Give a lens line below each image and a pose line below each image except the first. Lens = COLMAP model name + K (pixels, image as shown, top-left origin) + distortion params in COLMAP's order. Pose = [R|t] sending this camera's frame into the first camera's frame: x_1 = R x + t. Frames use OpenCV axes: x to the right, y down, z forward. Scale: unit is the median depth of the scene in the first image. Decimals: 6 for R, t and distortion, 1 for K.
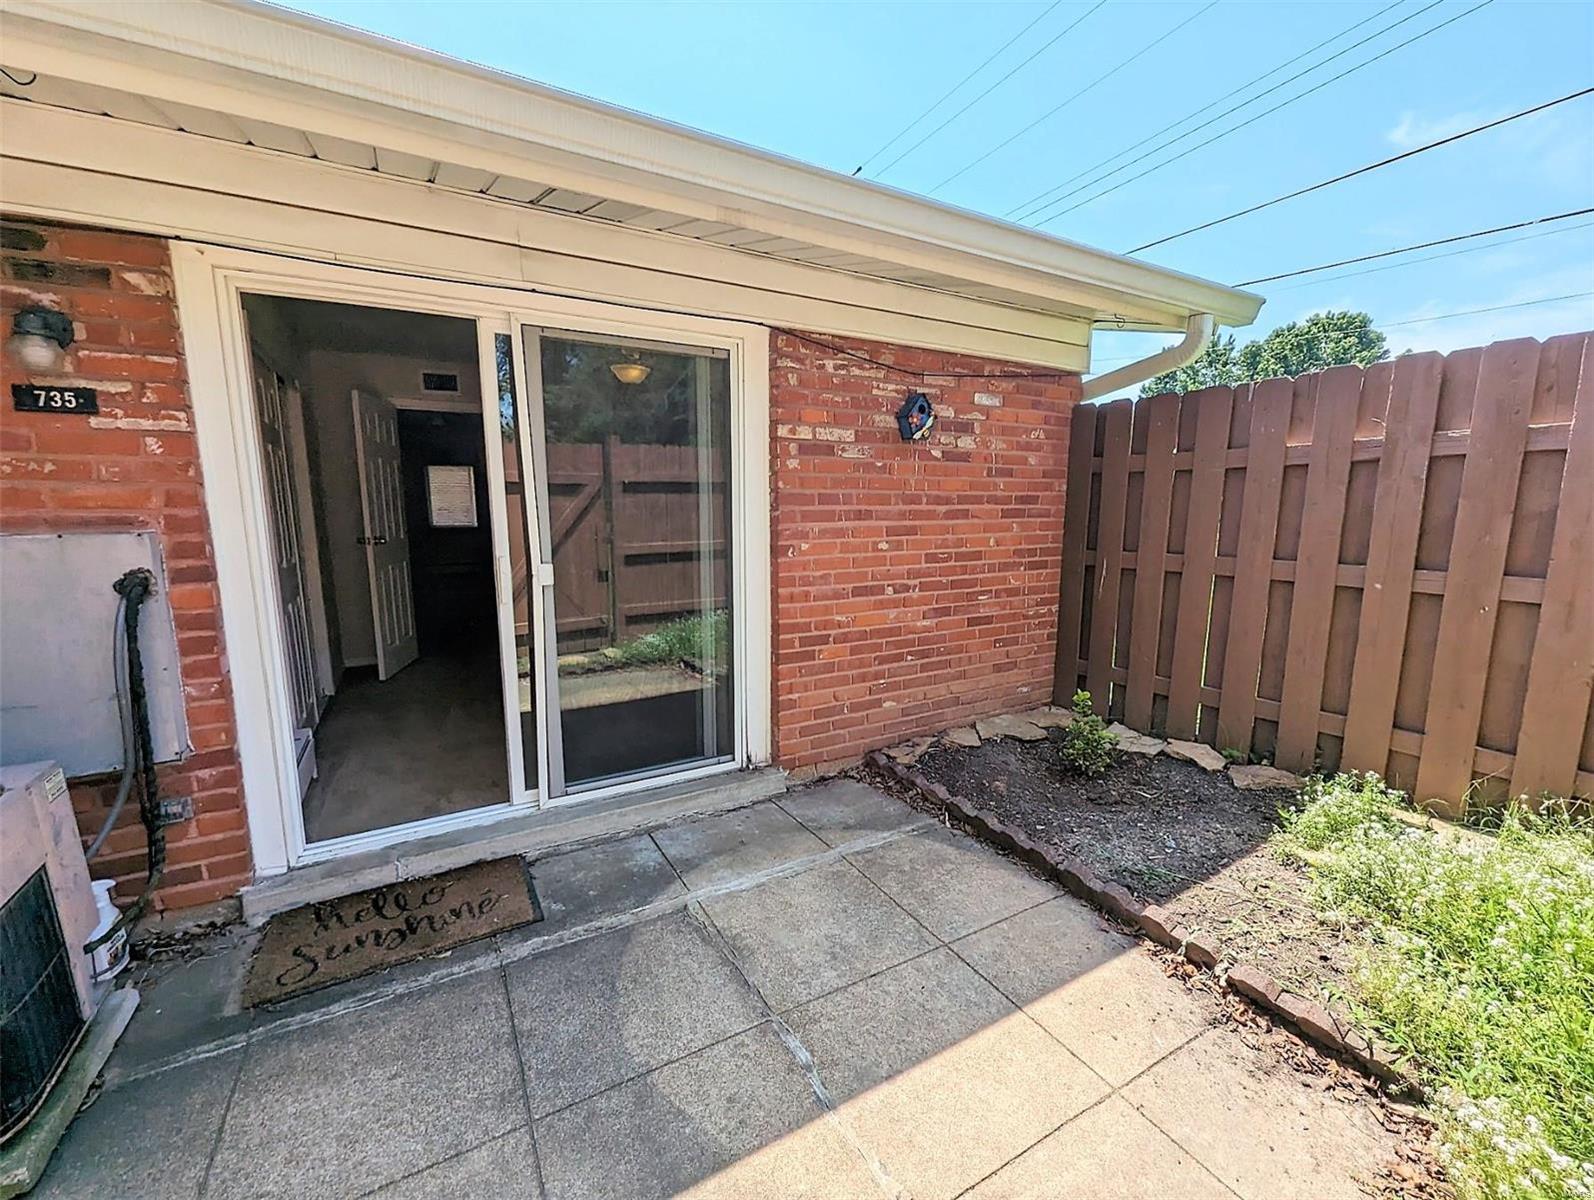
lens RADIAL K [[664.9, 0, 793.0], [0, 664.9, 600.5], [0, 0, 1]] dist [0.002403, 0.000204]
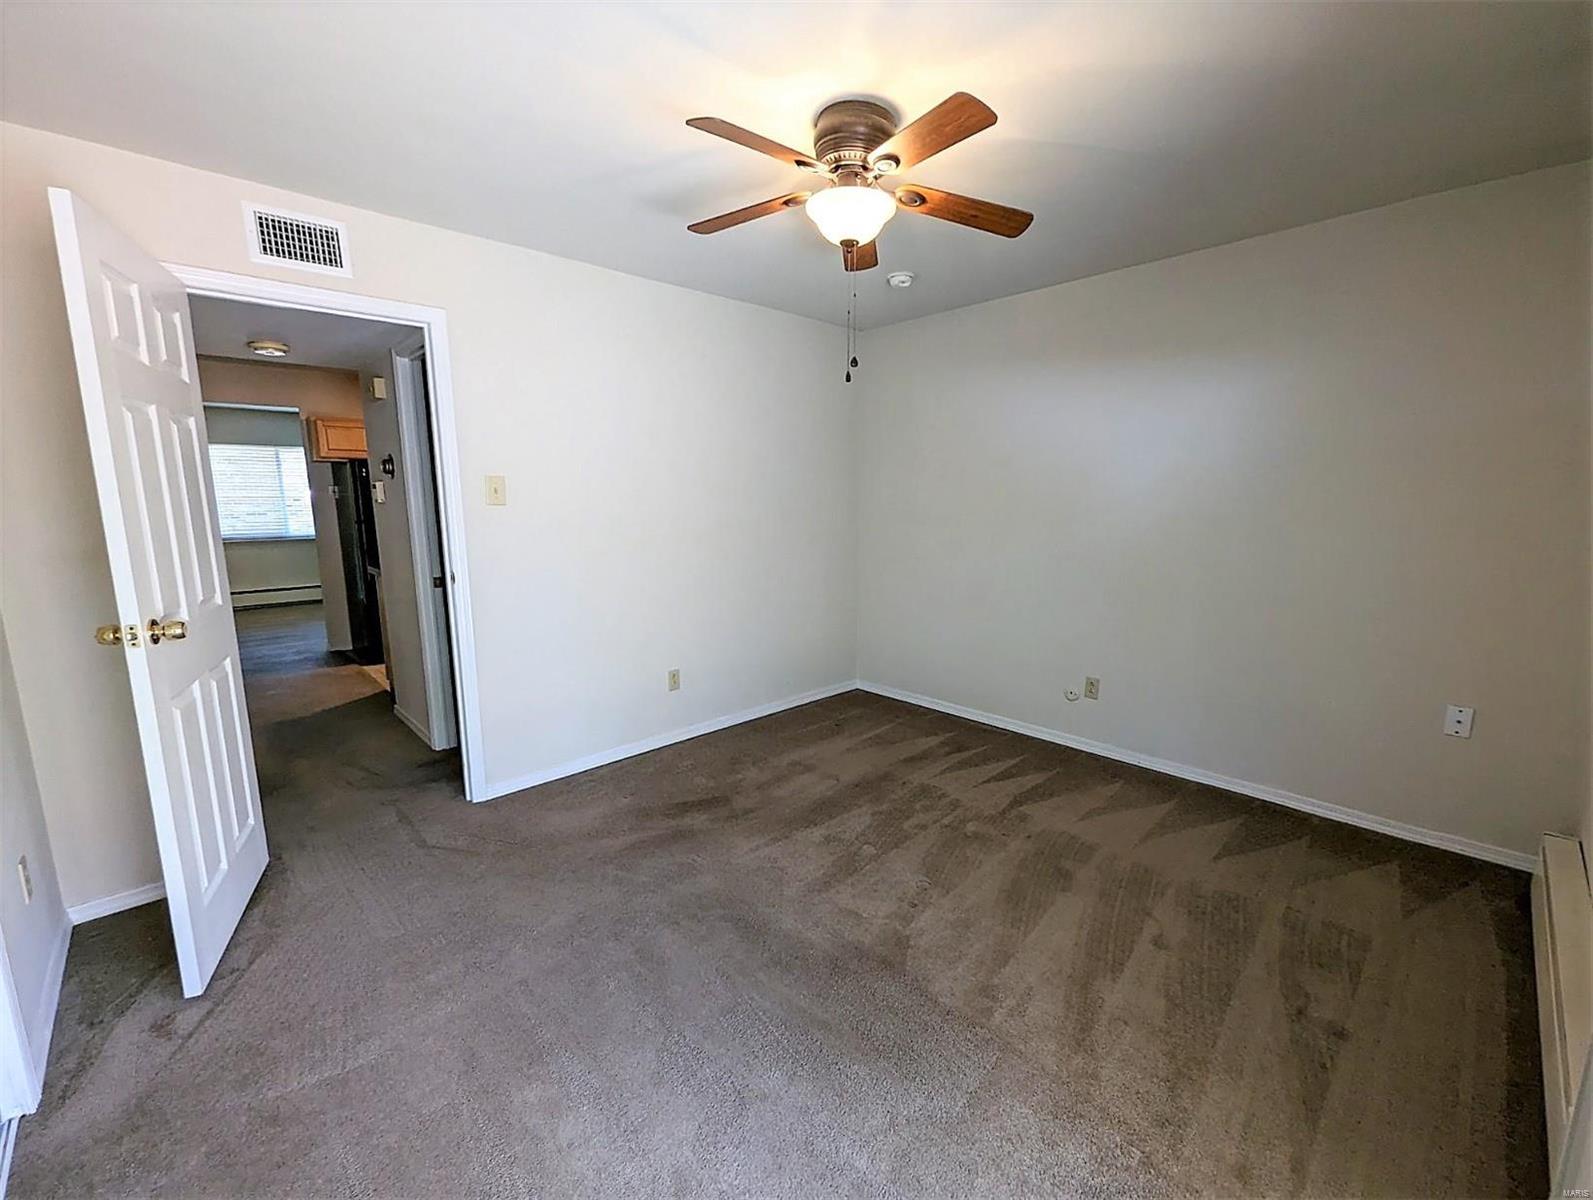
lens RADIAL K [[664.4, 0, 798.8], [0, 664.4, 605.7], [0, 0, 1]] dist [0.002403, 0.000204]
pose [[0.971526, -0.043674, 0.232873, -0.364431], [0.040307, 0.999003, 0.019202, -0.094024], [-0.233479, -0.009269, 0.972318, 0.557401]]
